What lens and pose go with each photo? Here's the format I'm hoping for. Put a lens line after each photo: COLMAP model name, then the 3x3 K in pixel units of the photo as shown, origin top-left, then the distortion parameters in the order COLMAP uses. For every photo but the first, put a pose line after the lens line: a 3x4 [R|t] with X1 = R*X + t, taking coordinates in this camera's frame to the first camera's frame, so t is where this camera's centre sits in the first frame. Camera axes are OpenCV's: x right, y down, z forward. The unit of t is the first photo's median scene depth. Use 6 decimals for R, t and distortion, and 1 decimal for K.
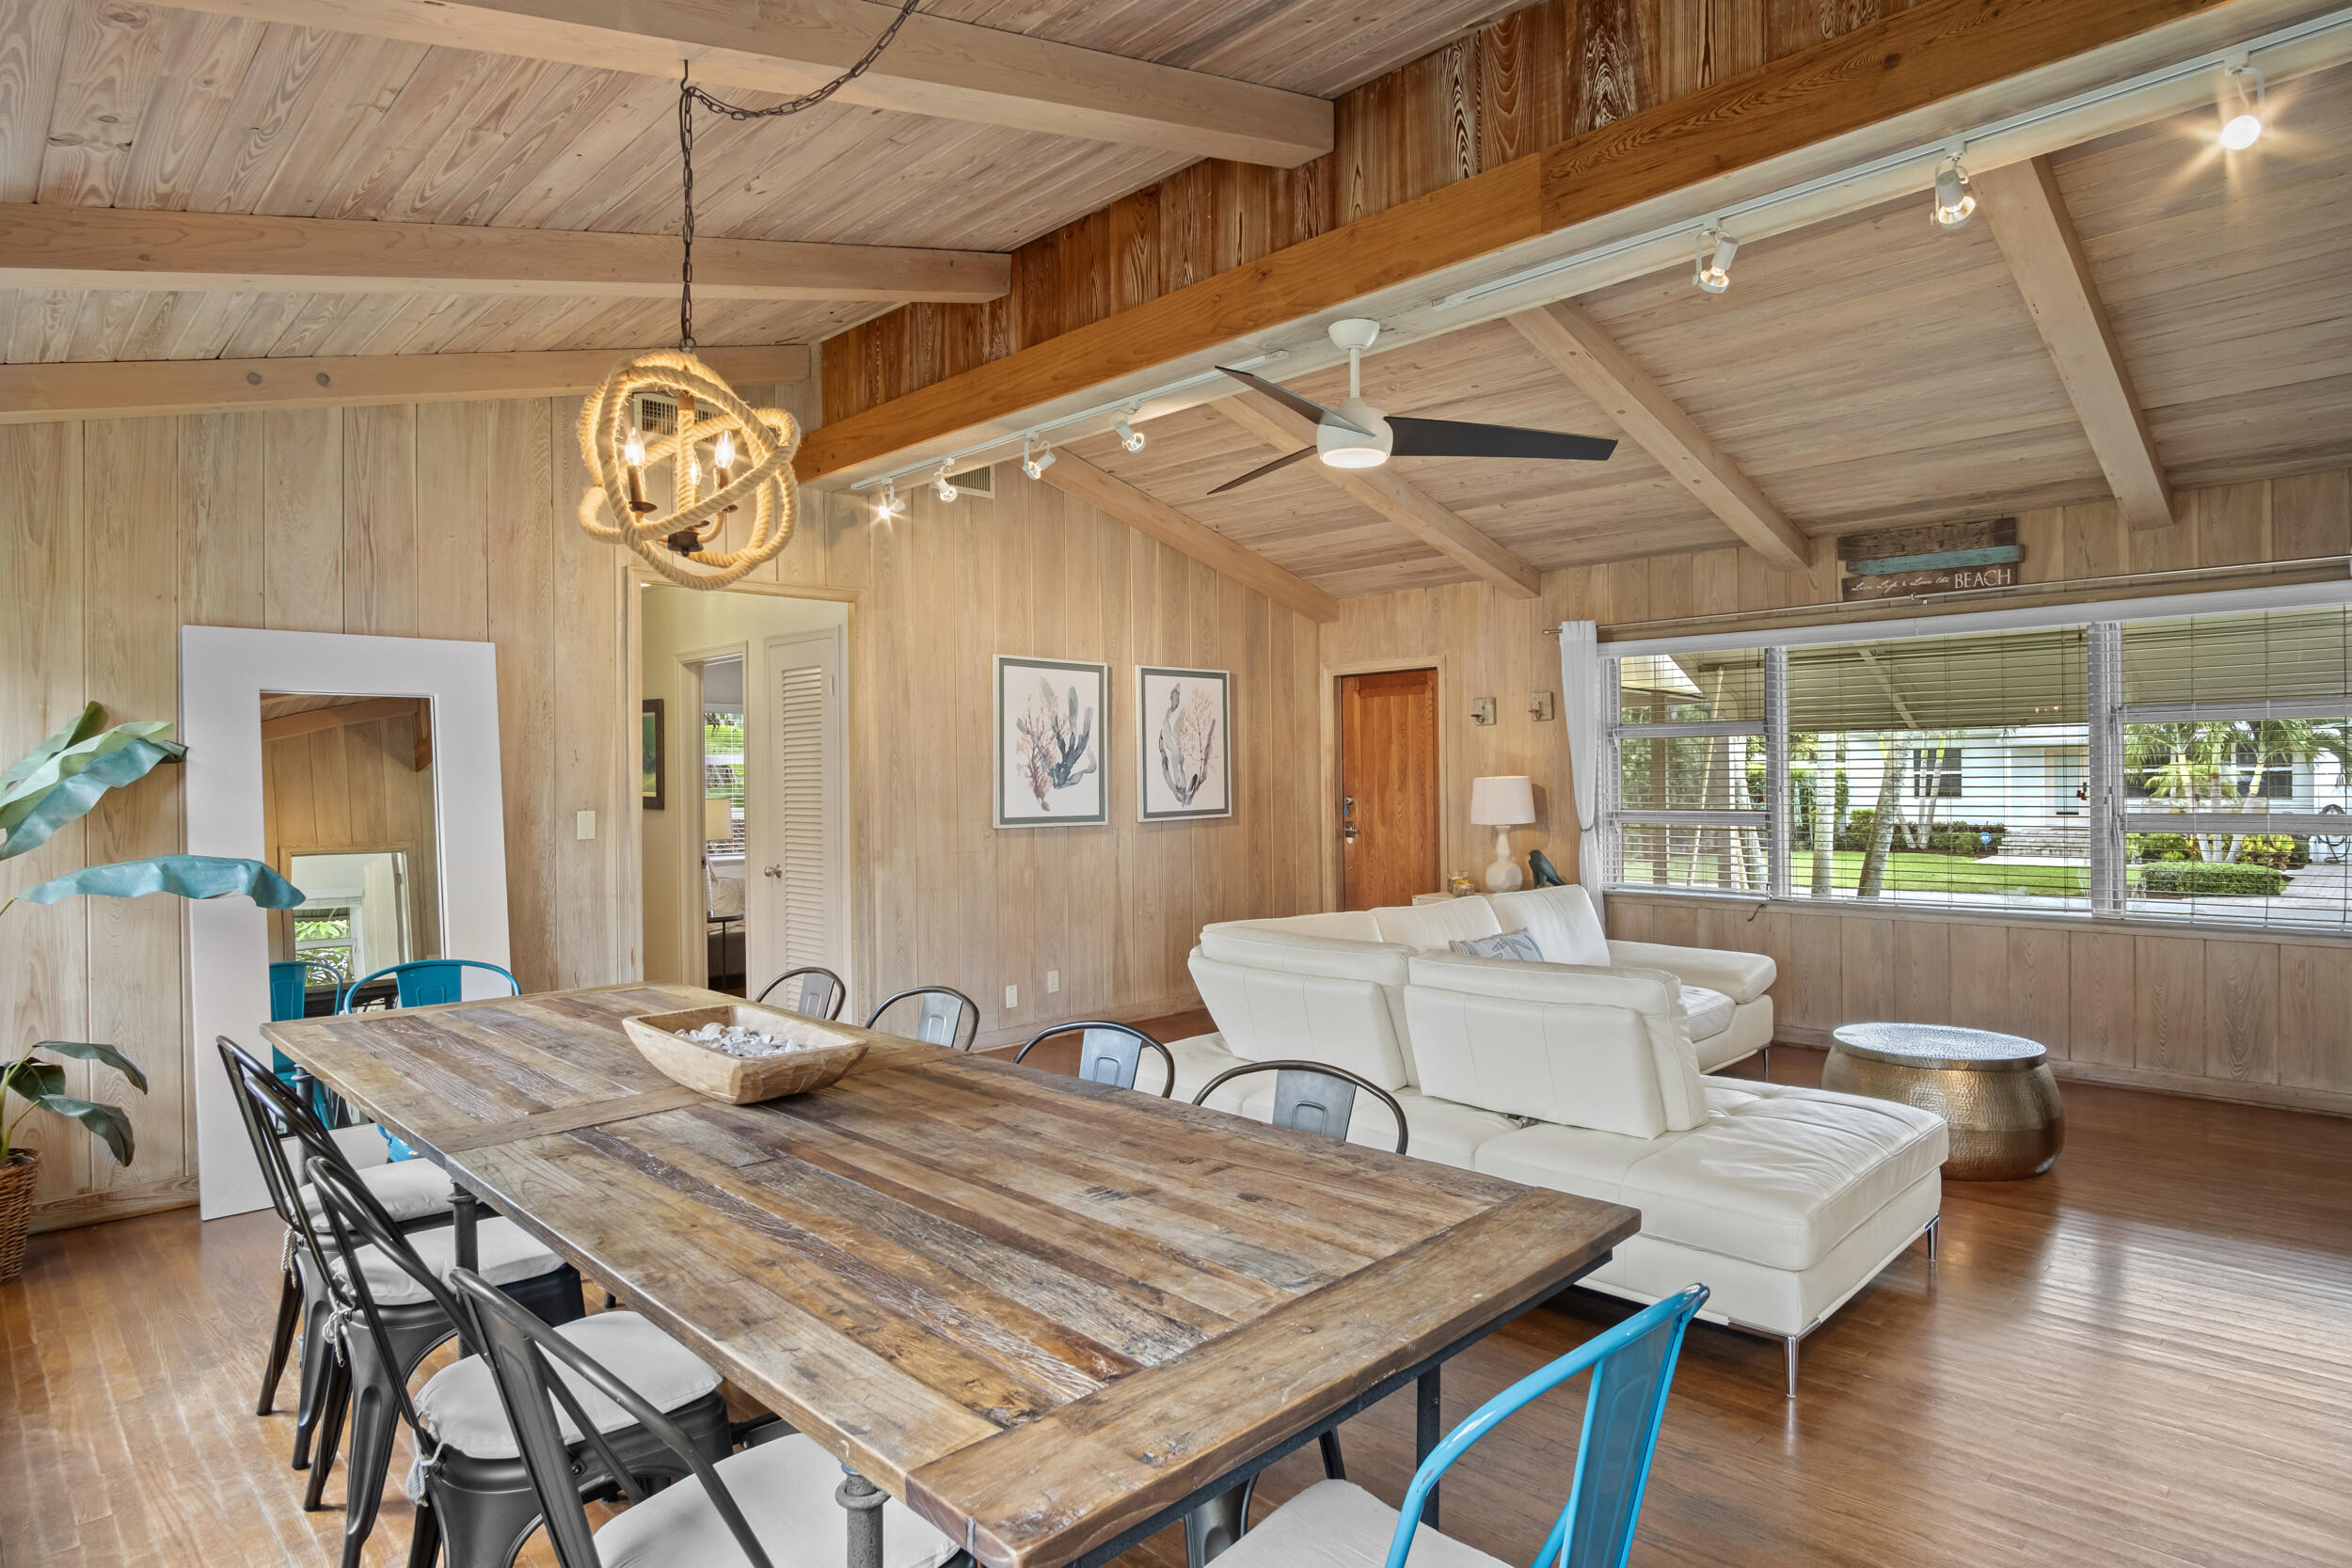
lens RADIAL K [[1268.0, 0, 1198.8], [0, 1268.0, 795.2], [0, 0, 1]] dist [-0.025182, -0.000933]
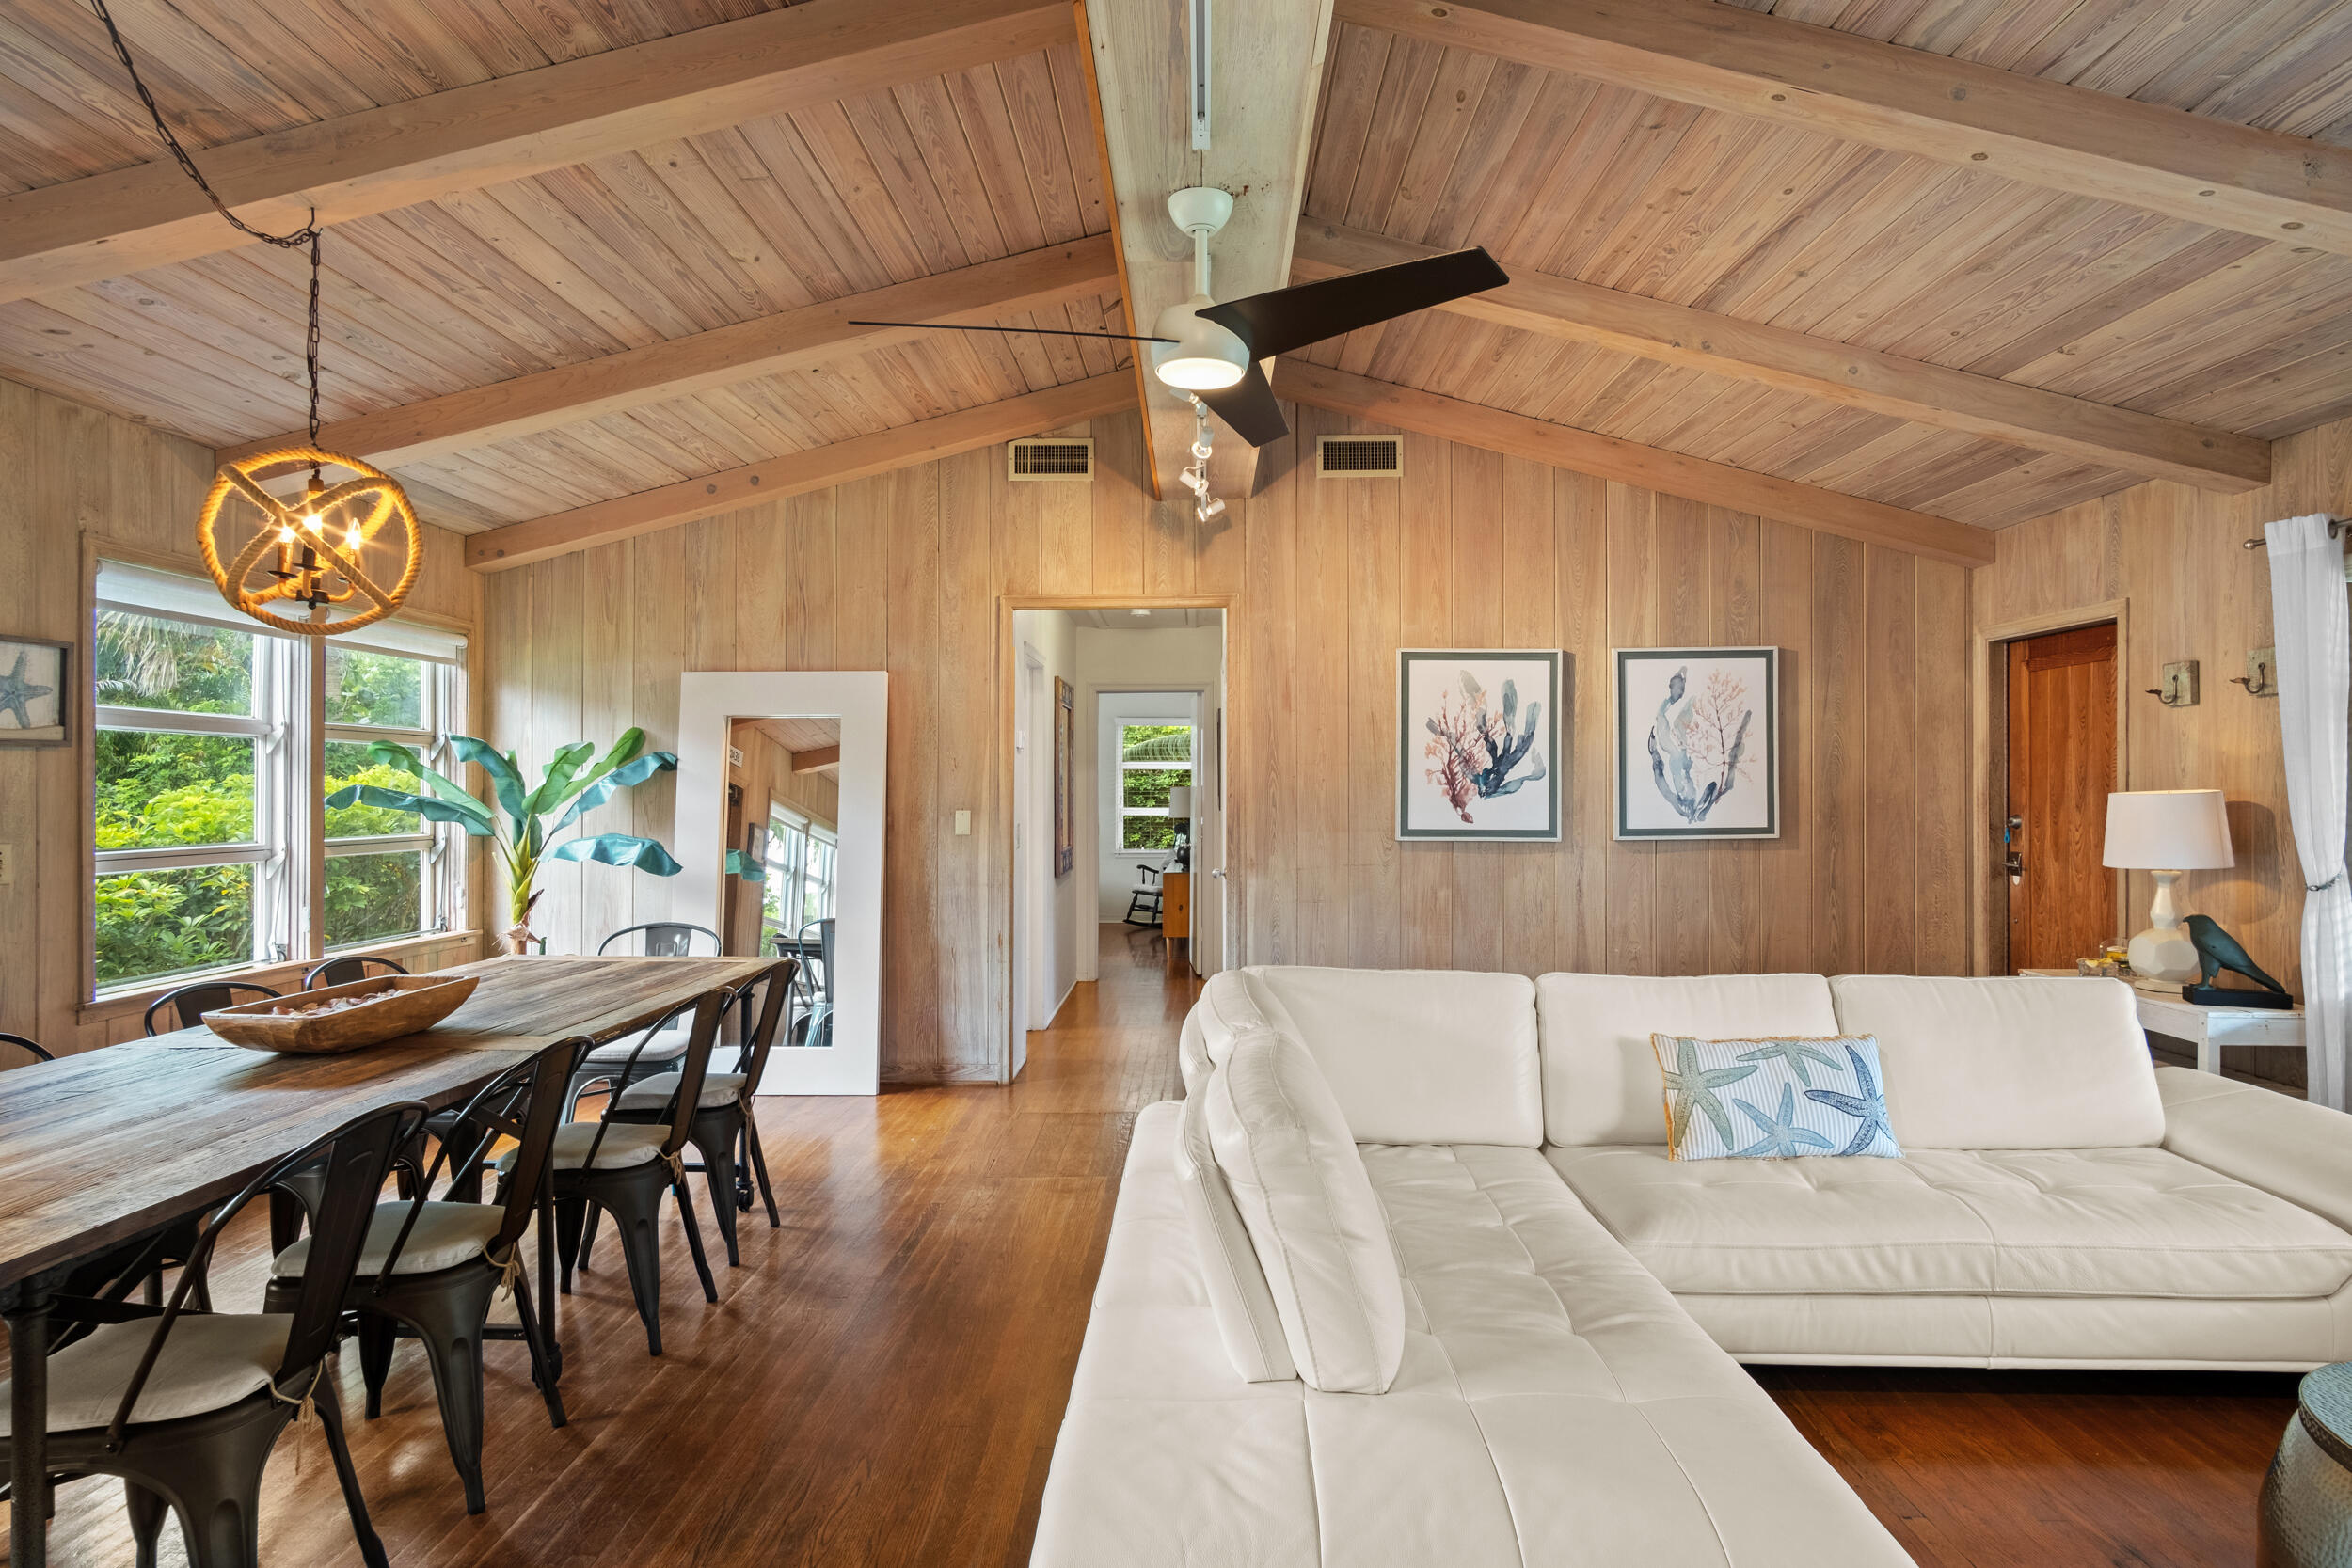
lens RADIAL K [[1255.0, 0, 1188.7], [0, 1255.0, 808.8], [0, 0, 1]] dist [-0.009388, 0.000931]
pose [[0.693205, 0.023291, -0.720364, 0.367524], [-0.016408, 0.999729, 0.016535, -0.008538], [0.720554, 0.000358, 0.693399, 0.256018]]
